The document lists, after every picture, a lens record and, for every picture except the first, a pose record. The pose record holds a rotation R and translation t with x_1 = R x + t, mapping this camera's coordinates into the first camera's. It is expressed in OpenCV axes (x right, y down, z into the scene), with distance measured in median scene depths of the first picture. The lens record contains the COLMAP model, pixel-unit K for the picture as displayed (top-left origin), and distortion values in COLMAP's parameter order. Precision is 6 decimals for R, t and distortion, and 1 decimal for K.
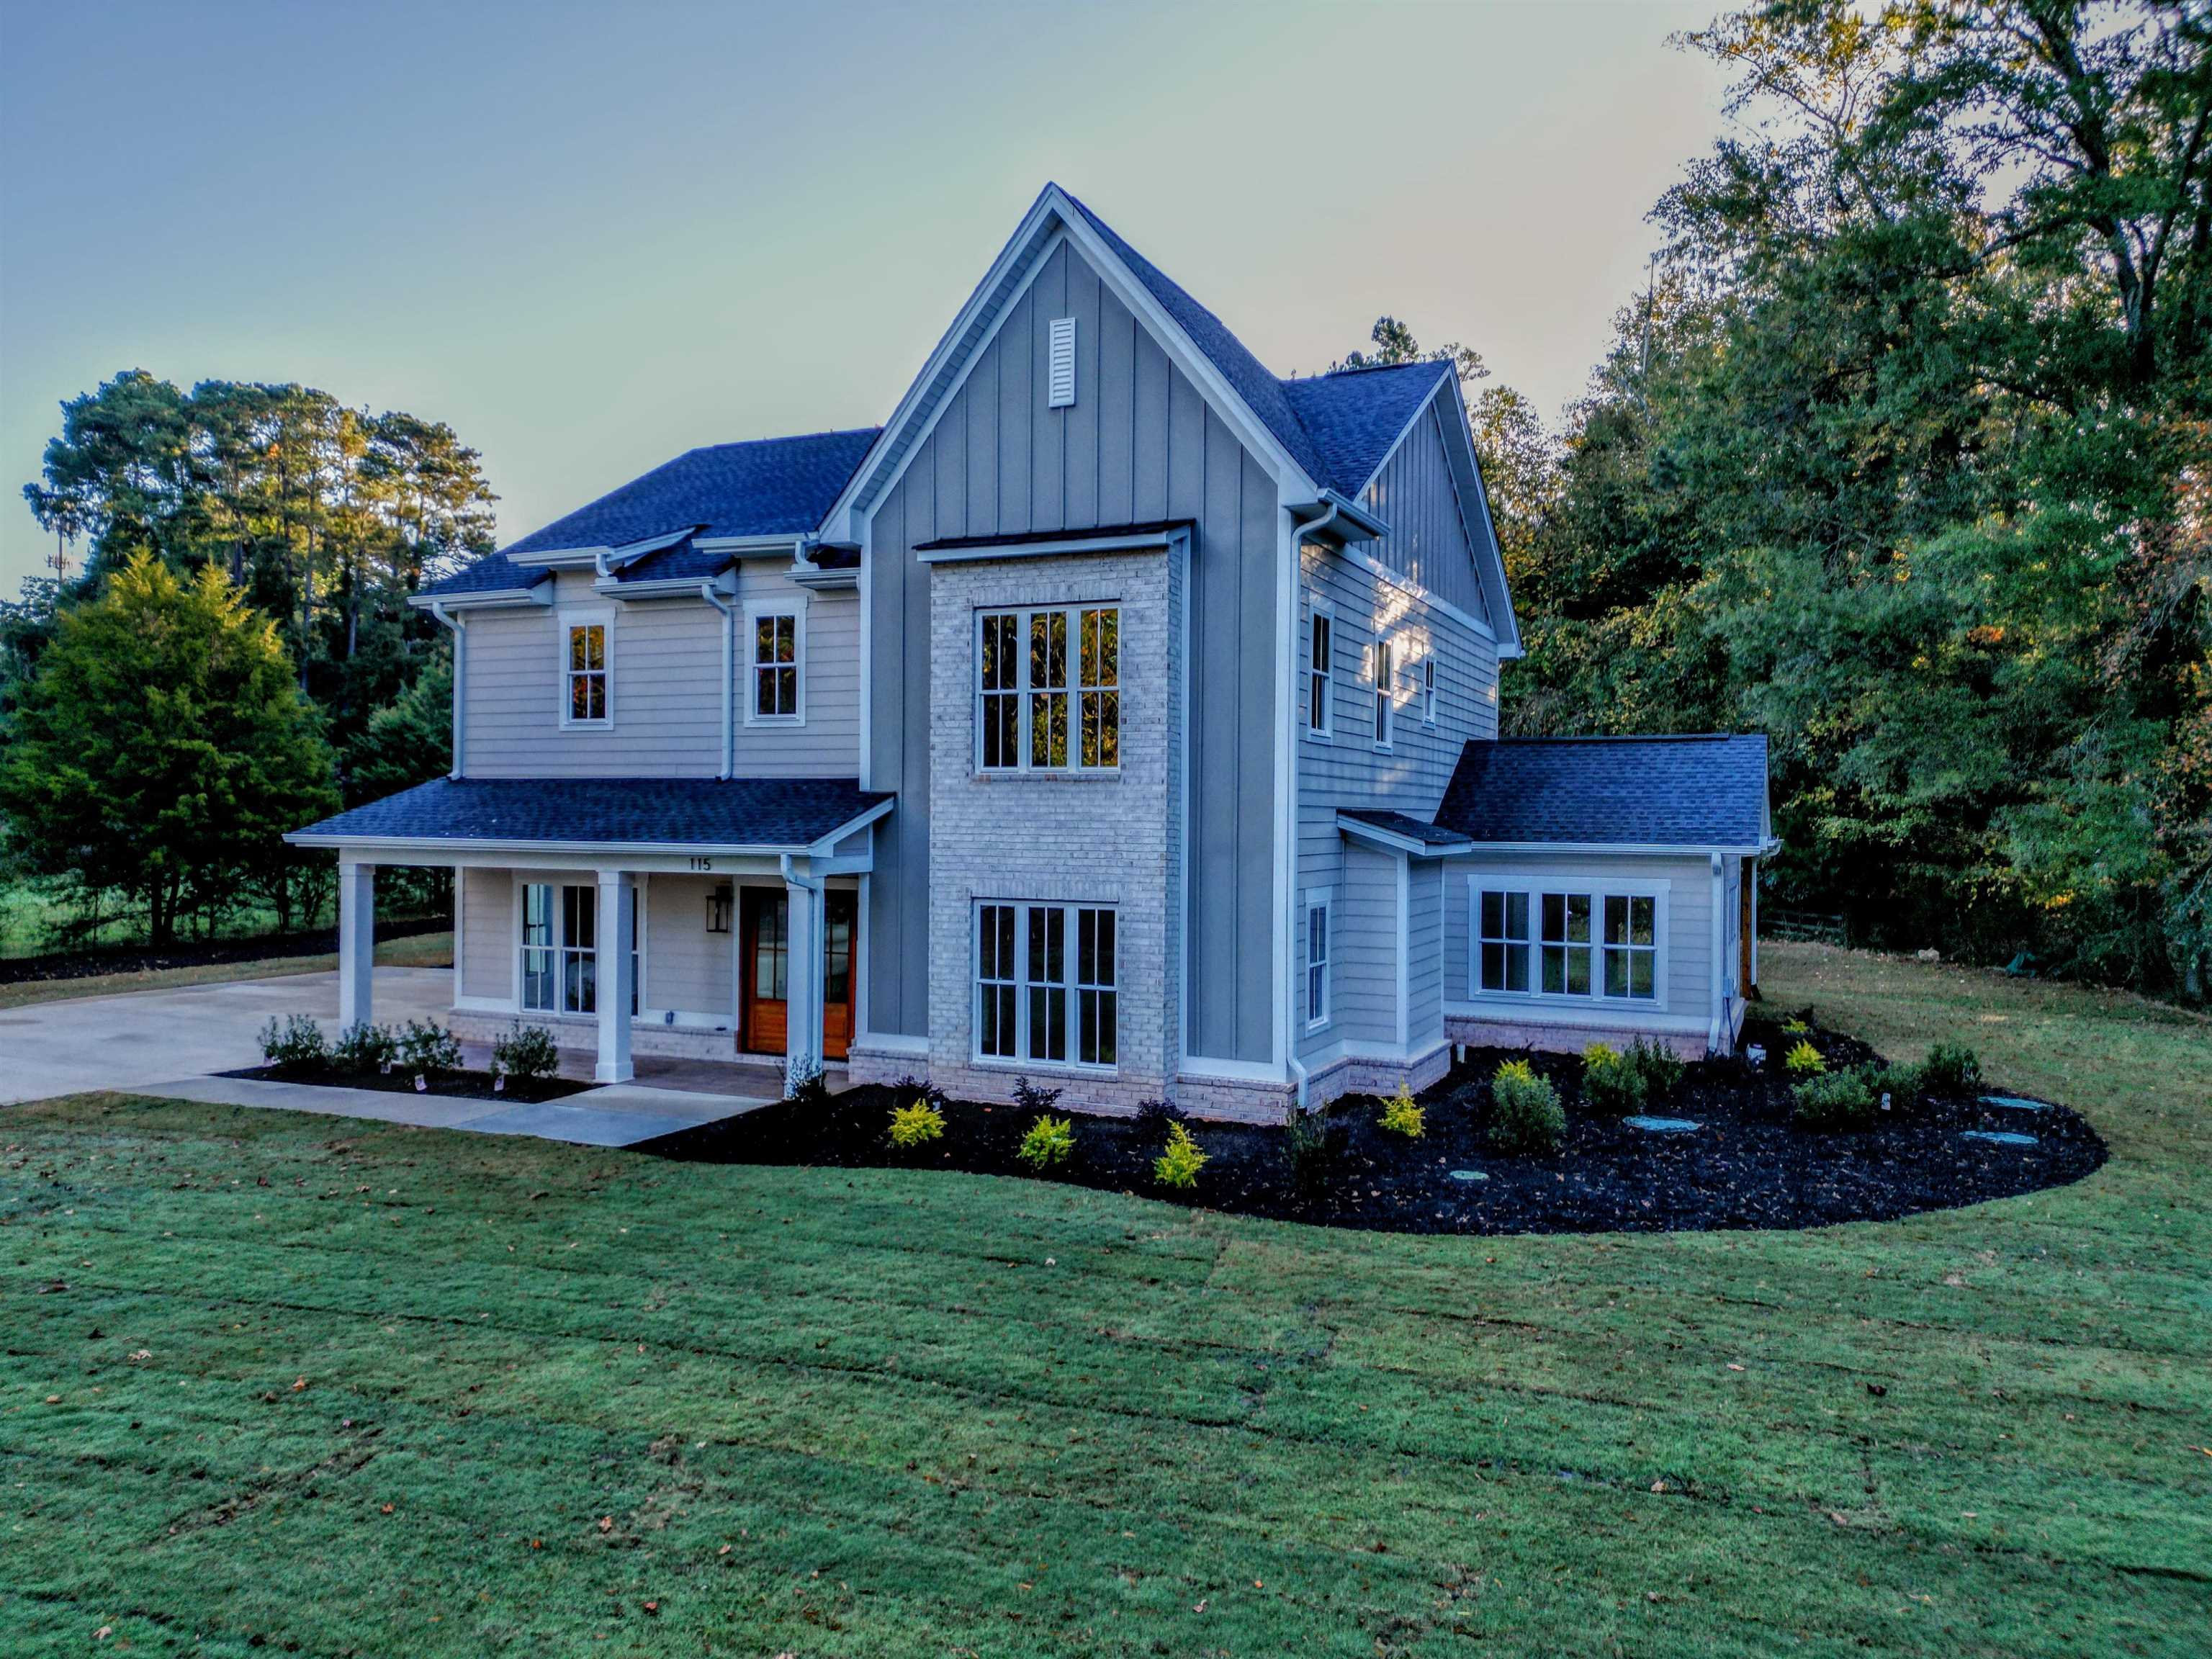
lens RADIAL K [[1563.7, 0, 1106.0], [0, 1563.7, 829.5], [0, 0, 1]] dist [0.079945, -0.050687]
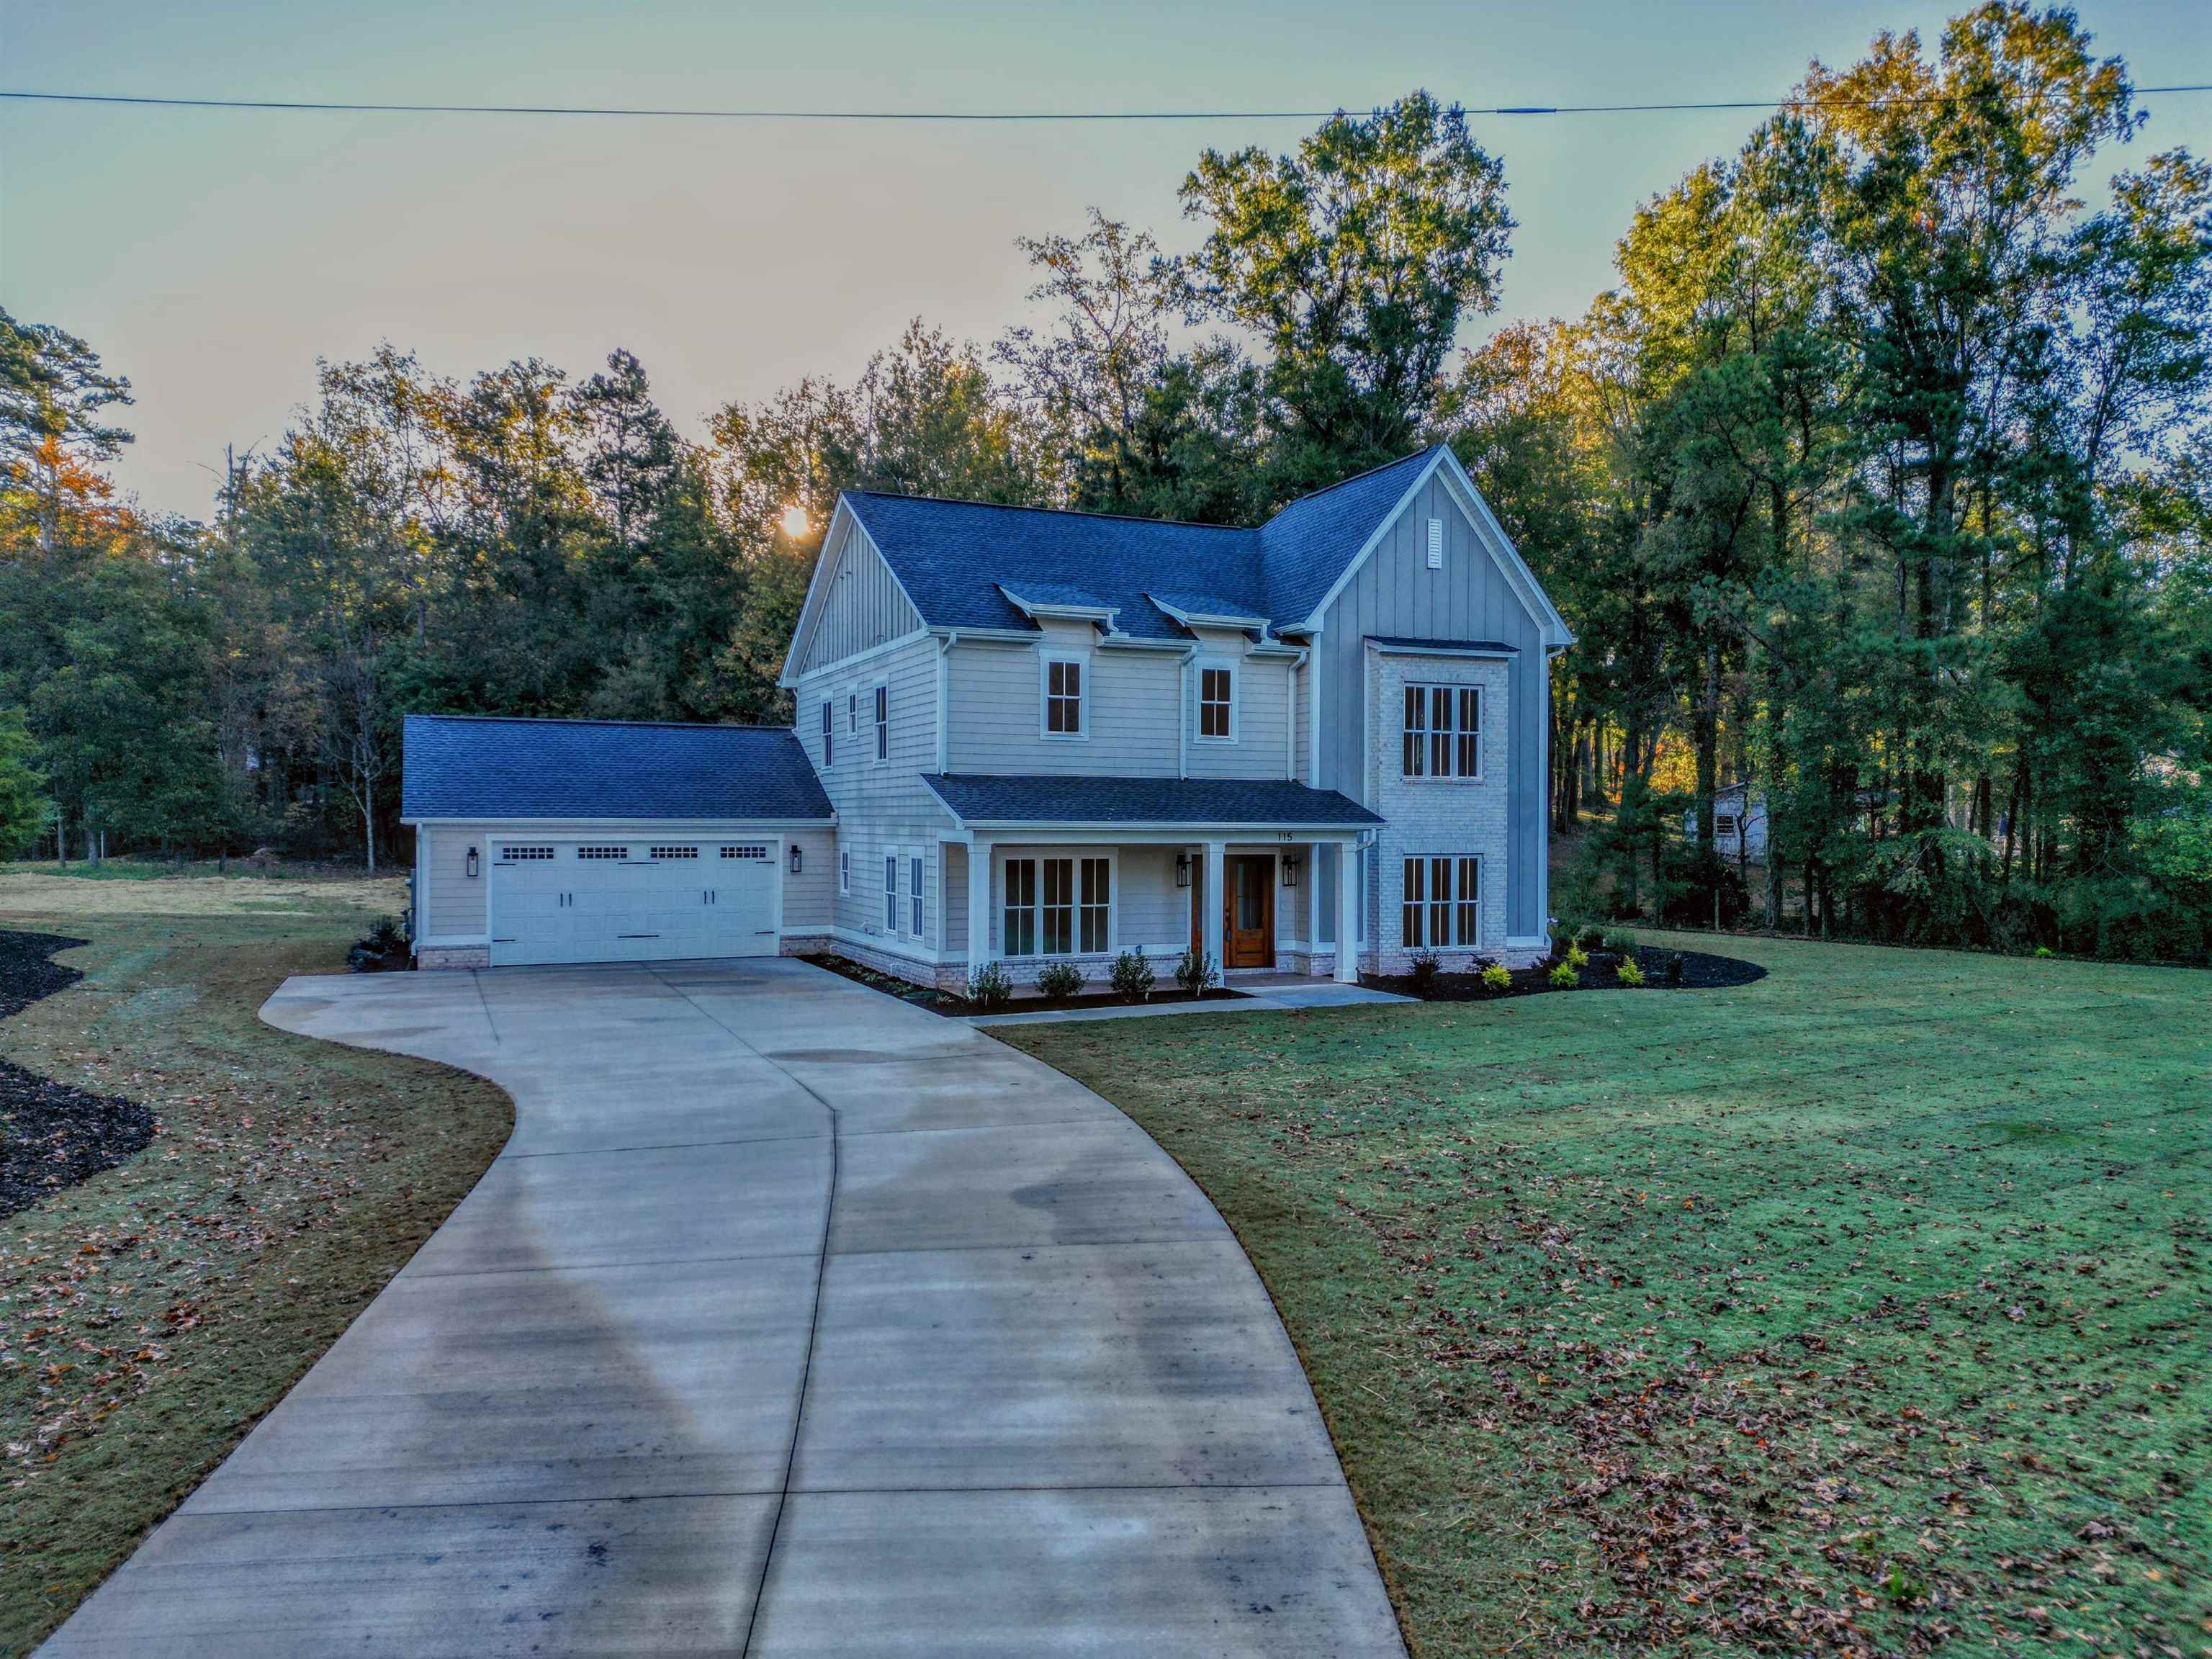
lens RADIAL K [[1563.7, 0, 1106.0], [0, 1563.7, 829.5], [0, 0, 1]] dist [0.079945, -0.050687]
pose [[0.663570, -0.007969, 0.748072, -1.558016], [0.007149, 0.999965, 0.004311, 0.007671], [-0.748080, 0.002487, 0.663604, 0.124834]]
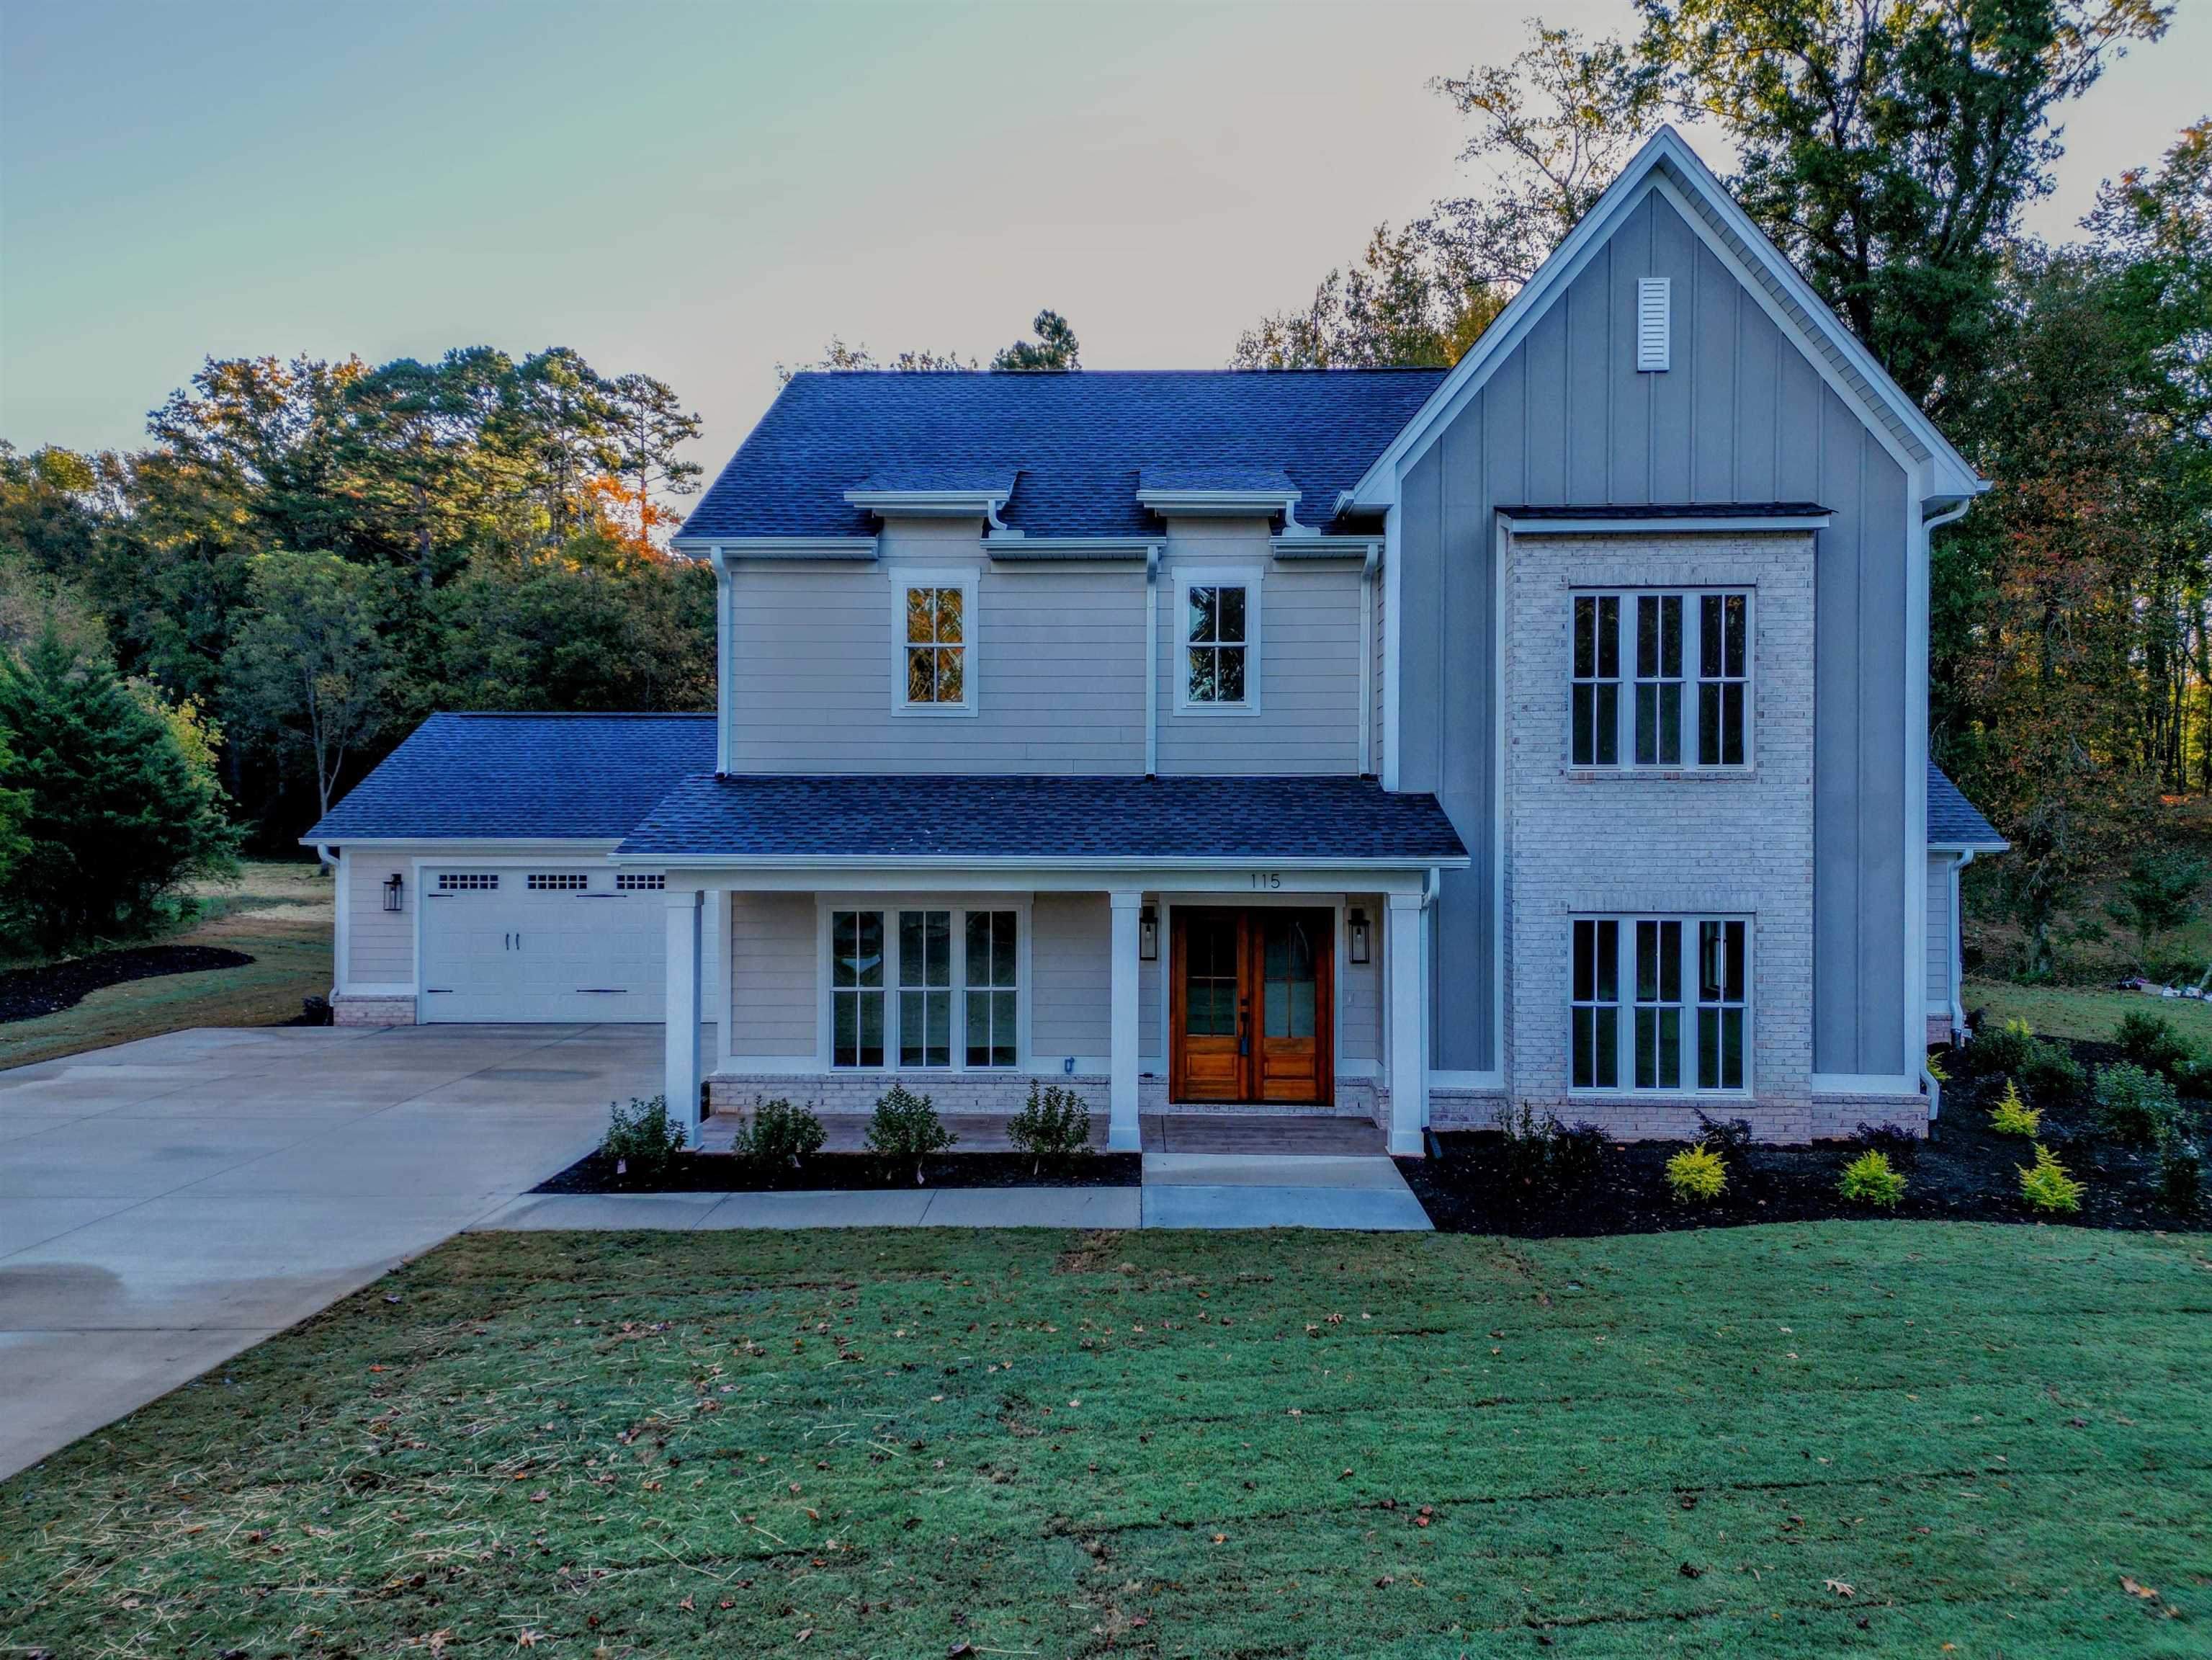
lens RADIAL K [[1563.9, 0, 1106.0], [0, 1563.9, 830.0], [0, 0, 1]] dist [0.079945, -0.050687]
pose [[0.919126, -0.010677, 0.393819, -0.683623], [0.009583, 0.999943, 0.004746, -0.009829], [-0.393848, -0.000588, 0.919176, 0.279821]]
